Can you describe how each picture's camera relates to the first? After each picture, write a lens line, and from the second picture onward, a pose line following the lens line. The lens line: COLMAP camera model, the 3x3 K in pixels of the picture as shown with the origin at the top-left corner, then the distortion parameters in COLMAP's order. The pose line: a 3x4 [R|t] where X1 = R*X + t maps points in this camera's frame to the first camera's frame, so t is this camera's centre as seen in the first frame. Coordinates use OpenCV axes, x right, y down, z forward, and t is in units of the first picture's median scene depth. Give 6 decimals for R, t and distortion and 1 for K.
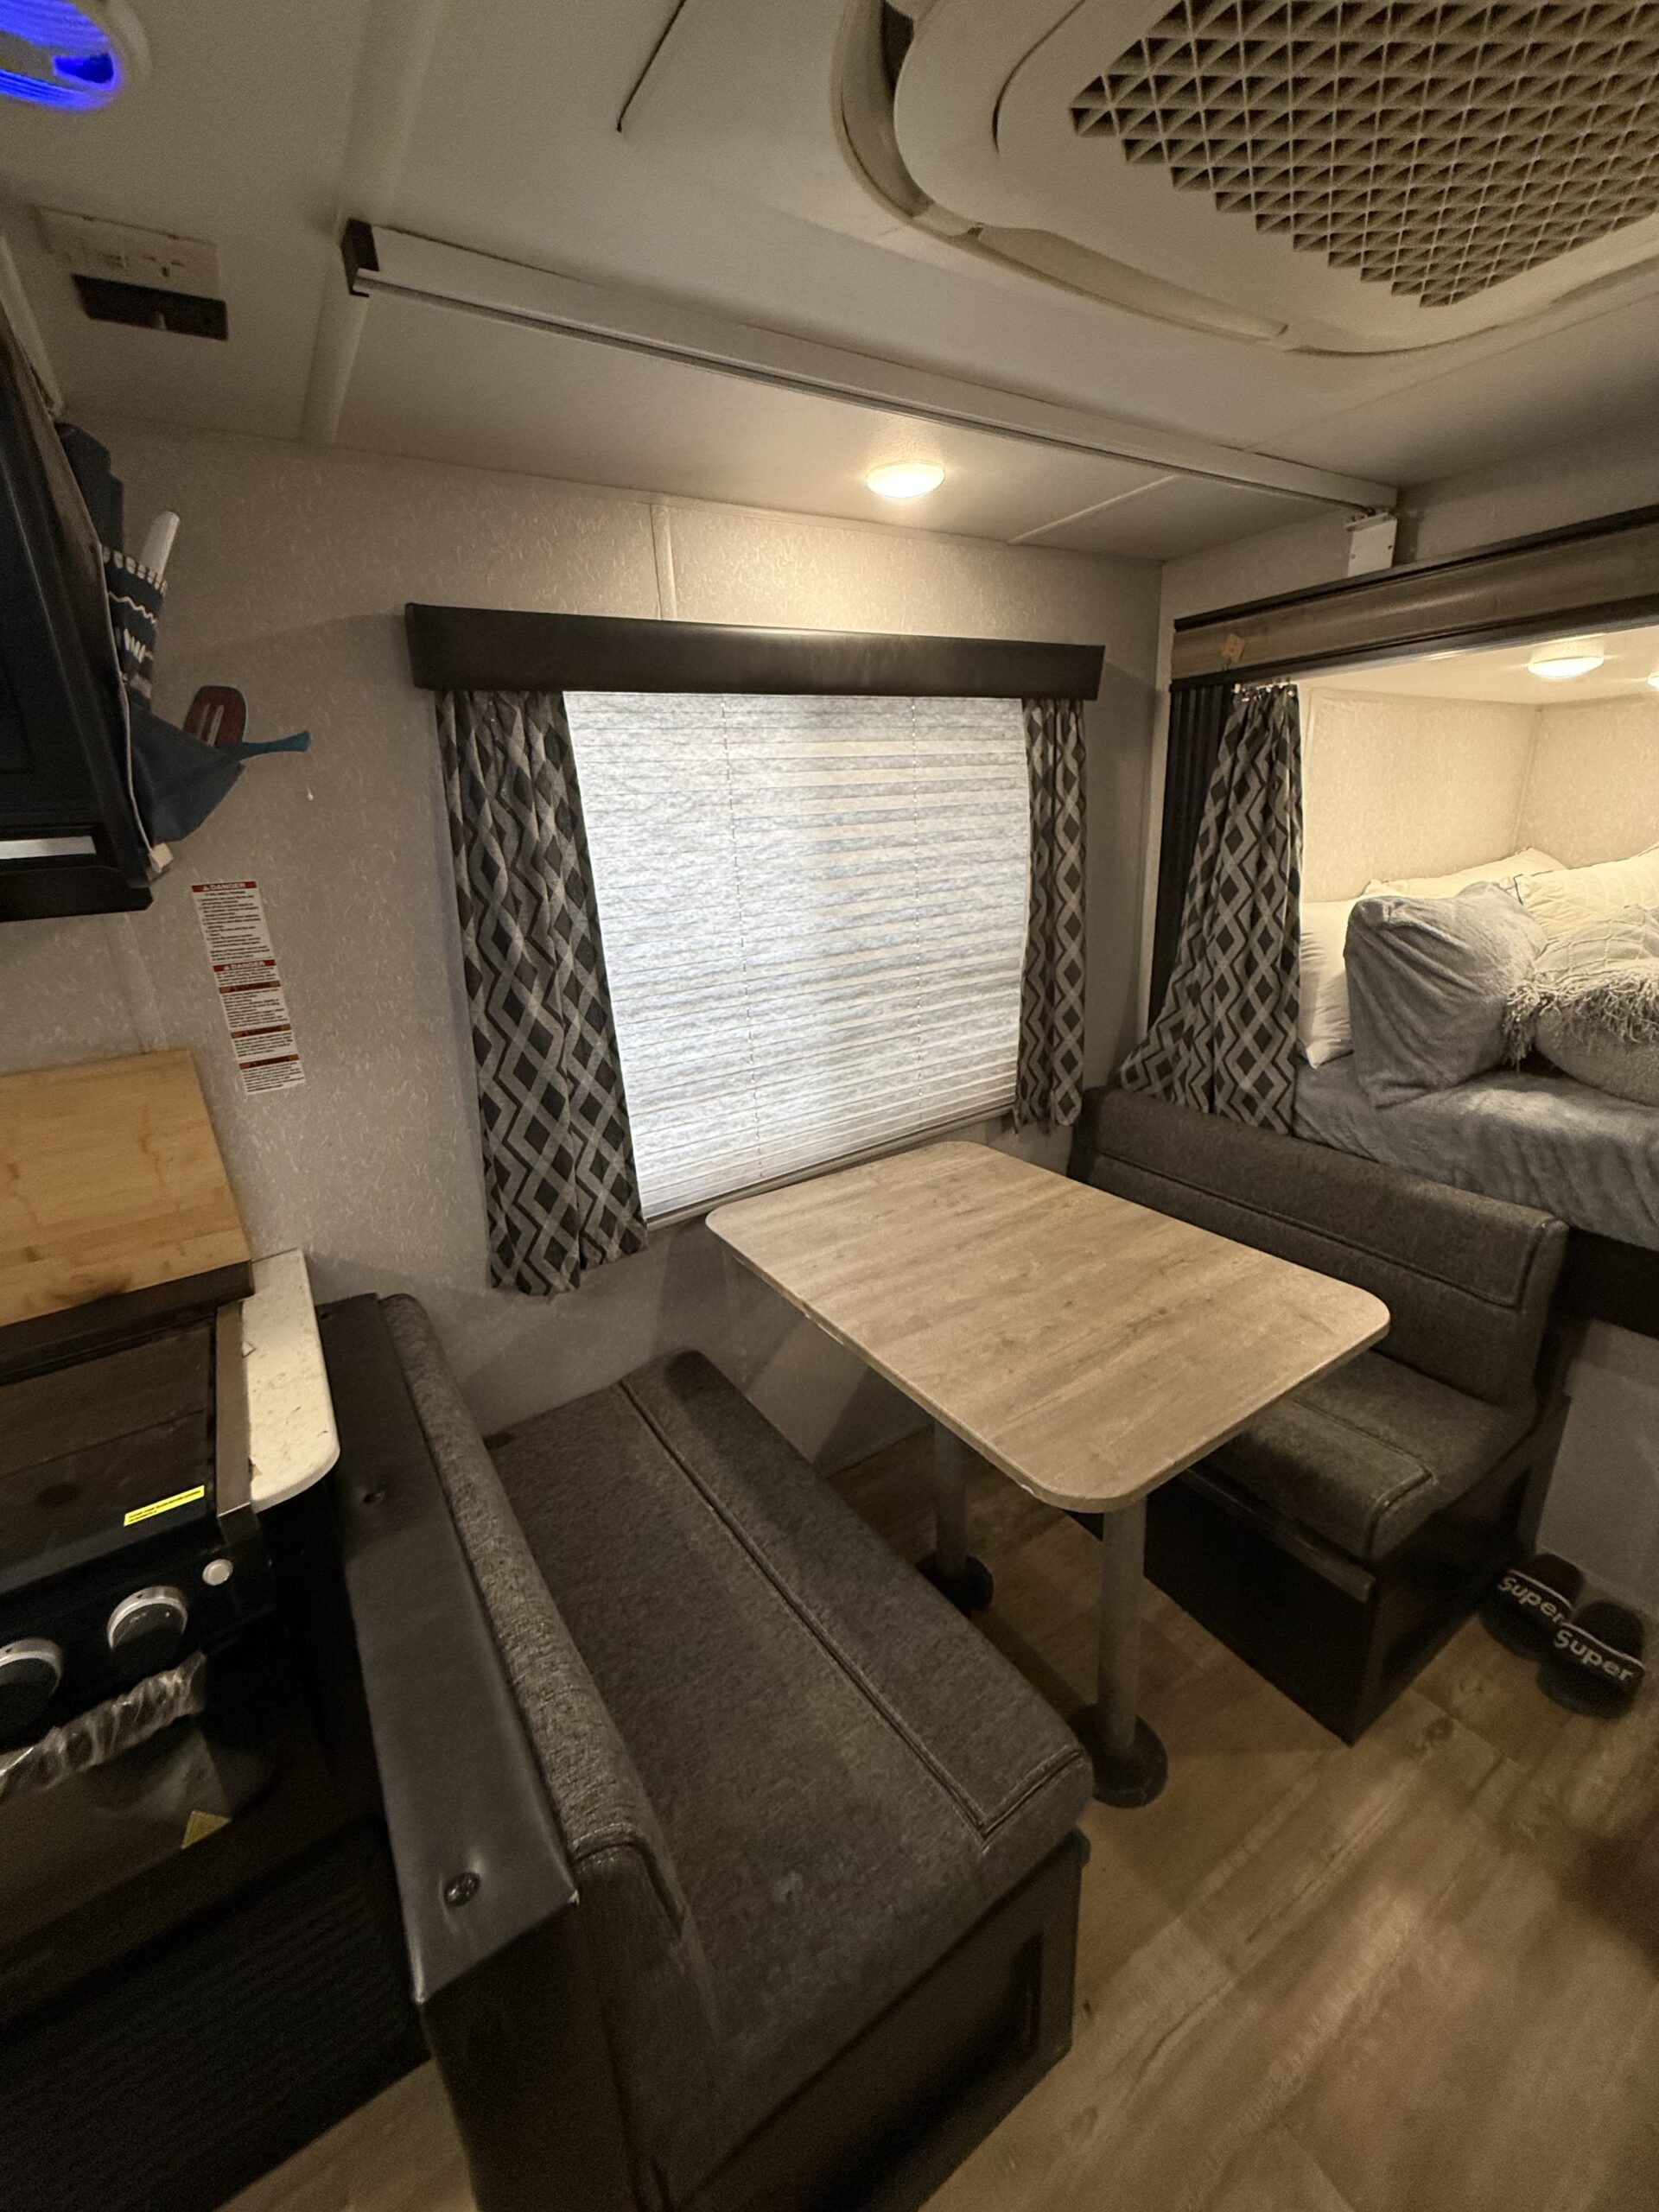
lens RADIAL K [[880.1, 0, 830.6], [0, 880.1, 1099.1], [0, 0, 1]] dist [-0.000750, 0.000182]
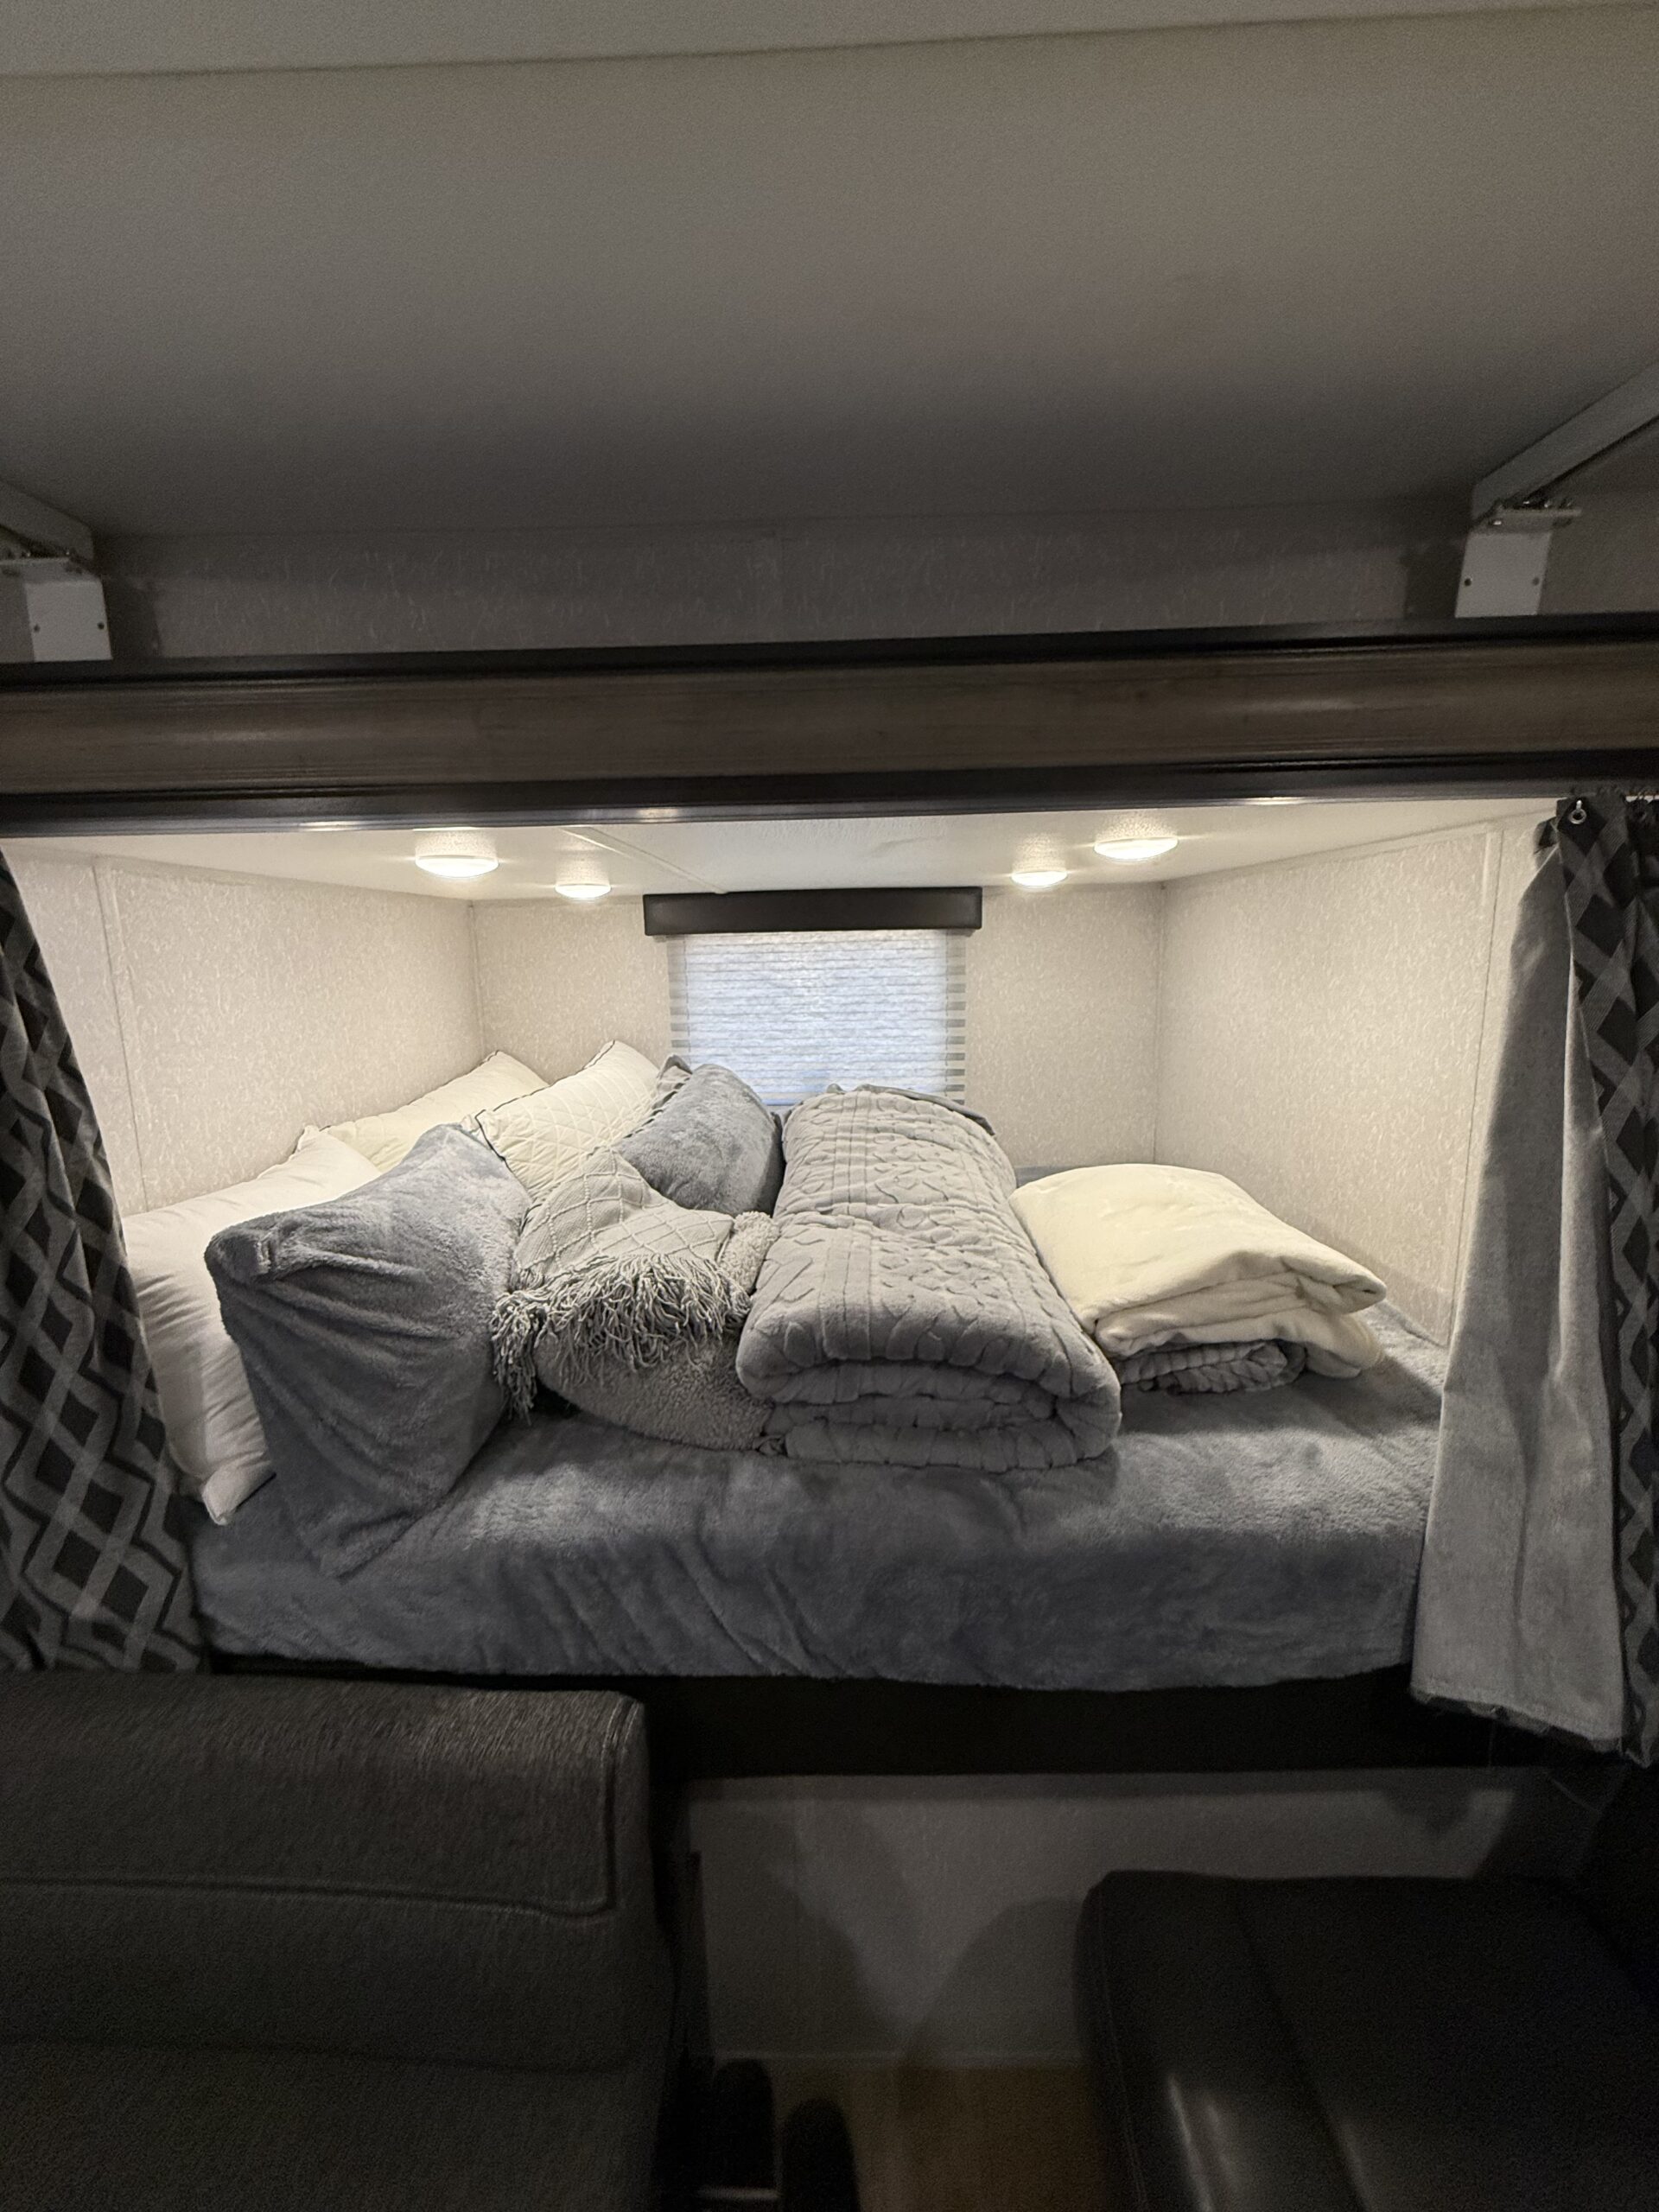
lens RADIAL K [[880.1, 0, 830.4], [0, 880.1, 1098.8], [0, 0, 1]] dist [-0.000750, 0.000182]
pose [[0.555531, -0.113801, 0.823672, 0.354001], [0.249012, 0.967896, -0.034220, -0.184949], [-0.793334, 0.224115, 0.566034, 0.347483]]
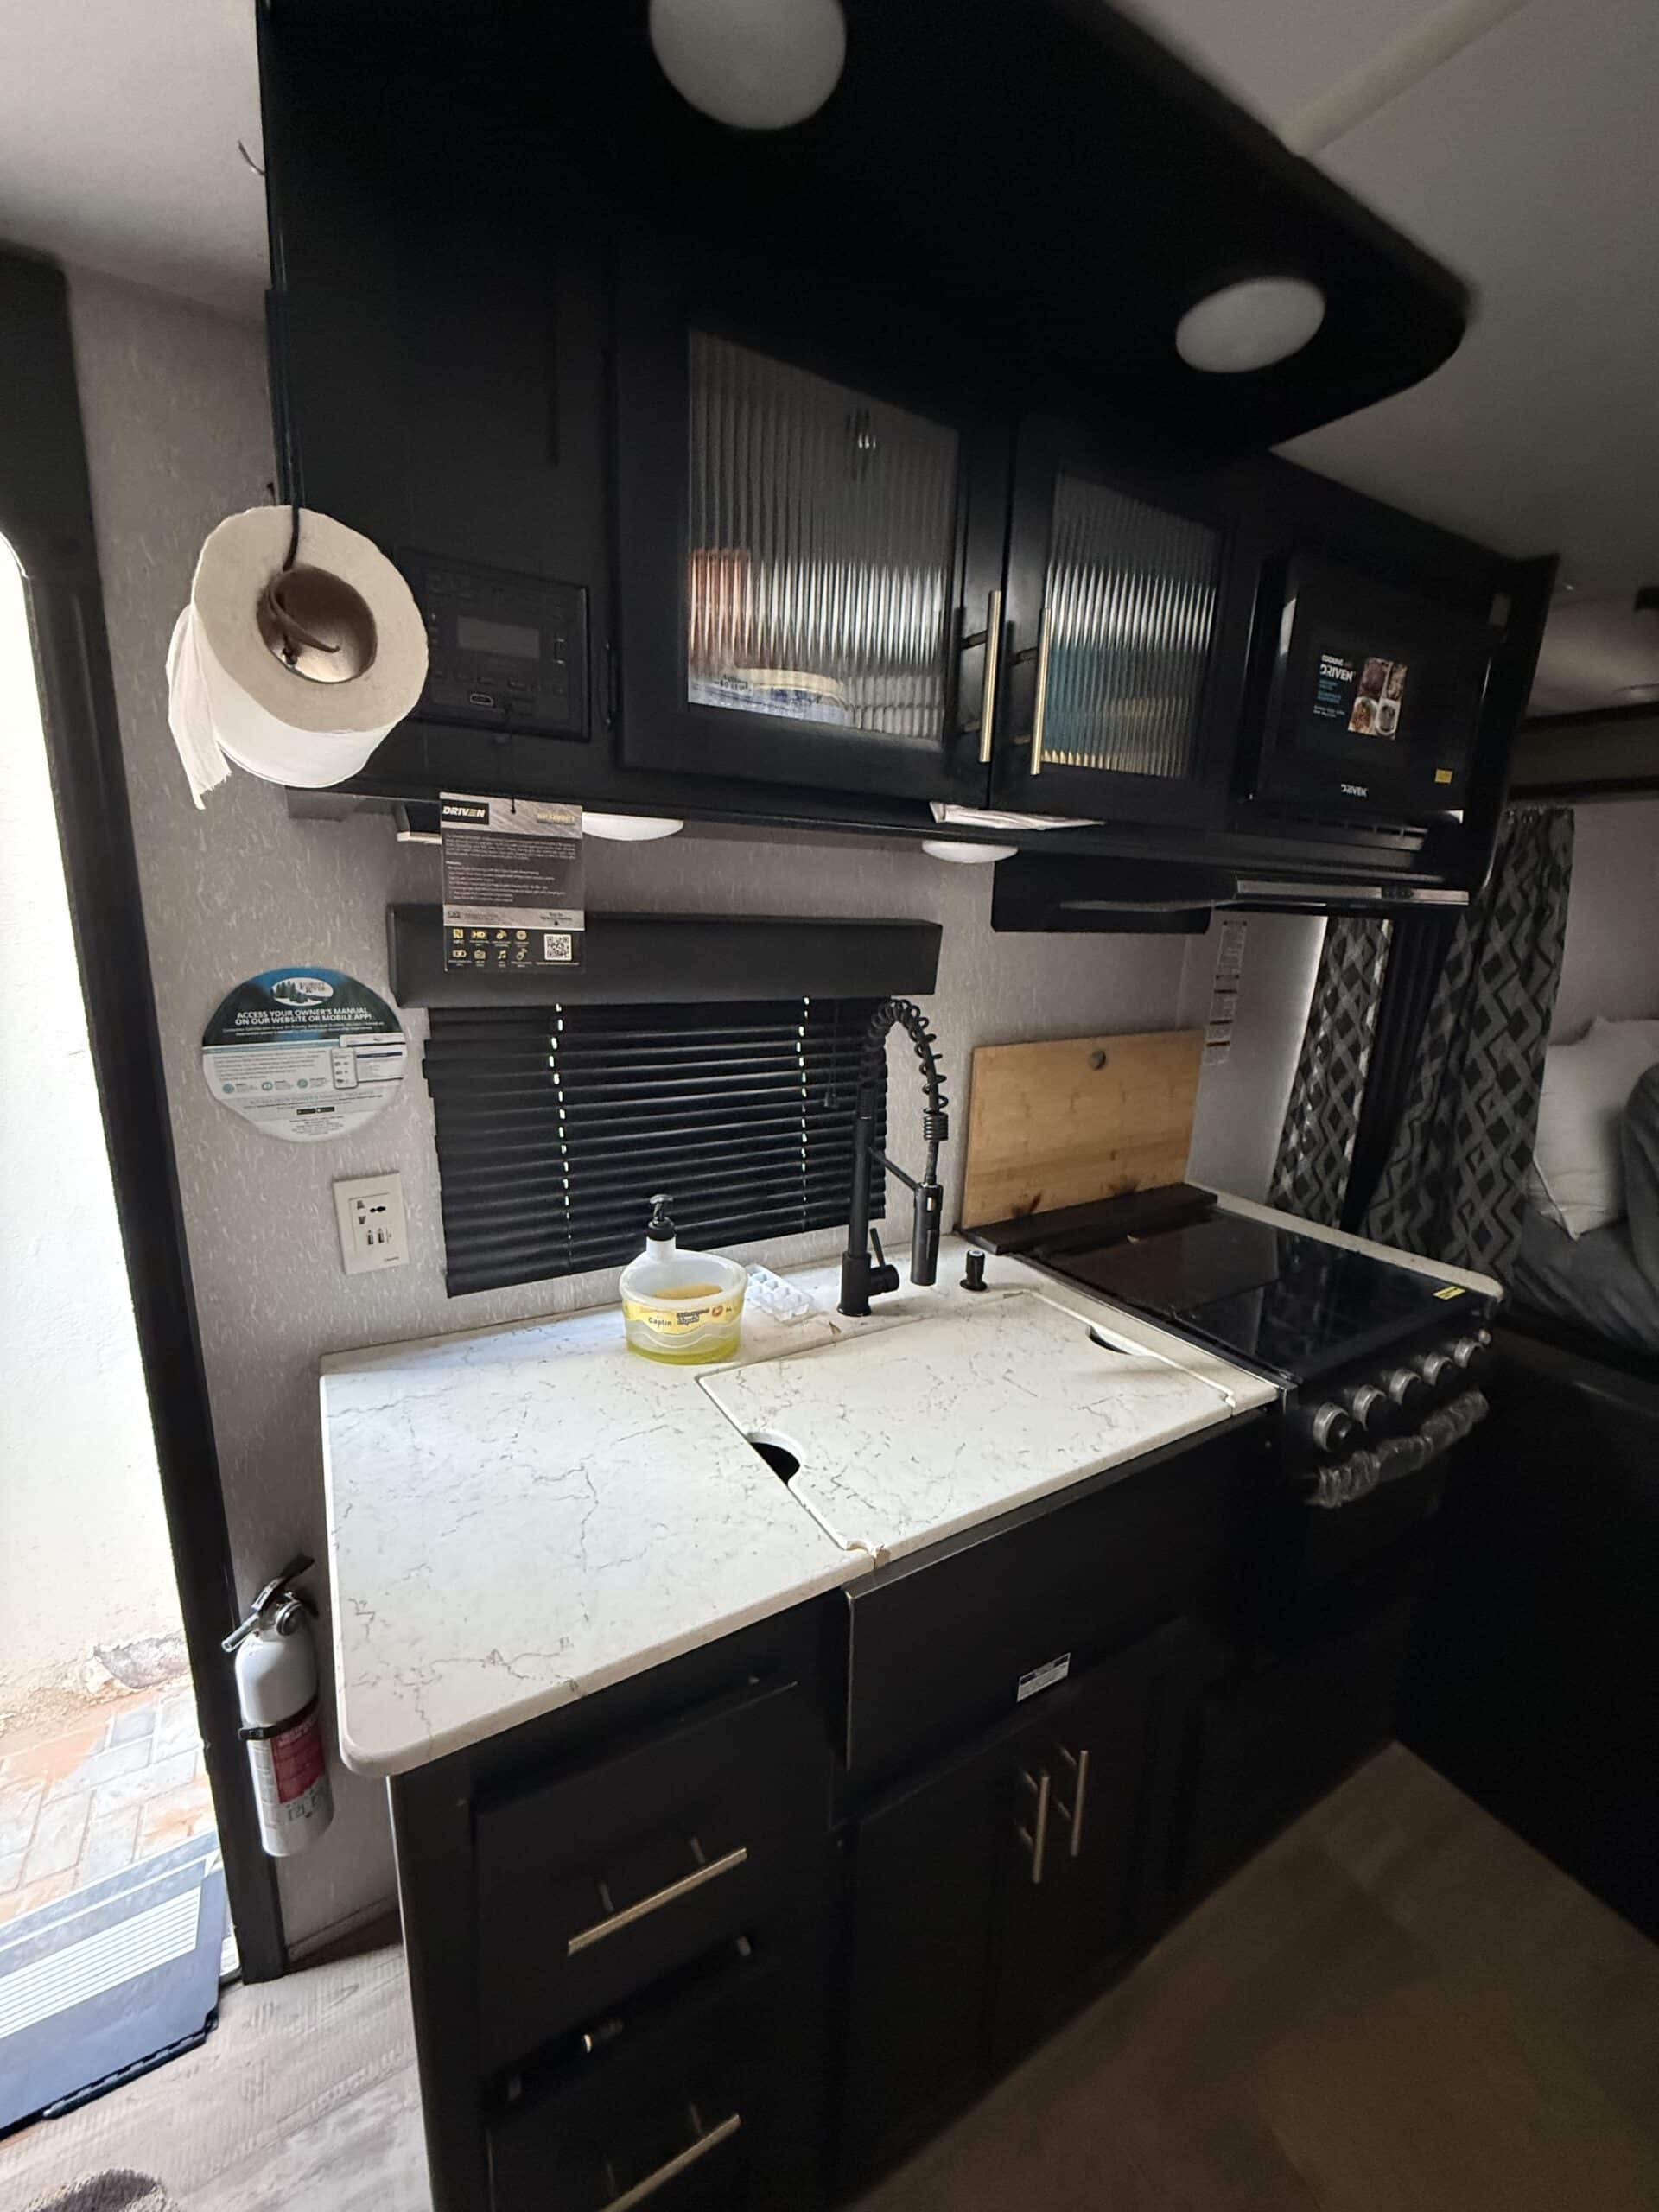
lens RADIAL K [[880.1, 0, 833.9], [0, 880.1, 1100.2], [0, 0, 1]] dist [-0.000750, 0.000182]
pose [[0.994910, 0.097582, -0.025127, -0.861903], [-0.099348, 0.991609, -0.082711, 0.162656], [0.016845, 0.084786, 0.996257, -0.307989]]
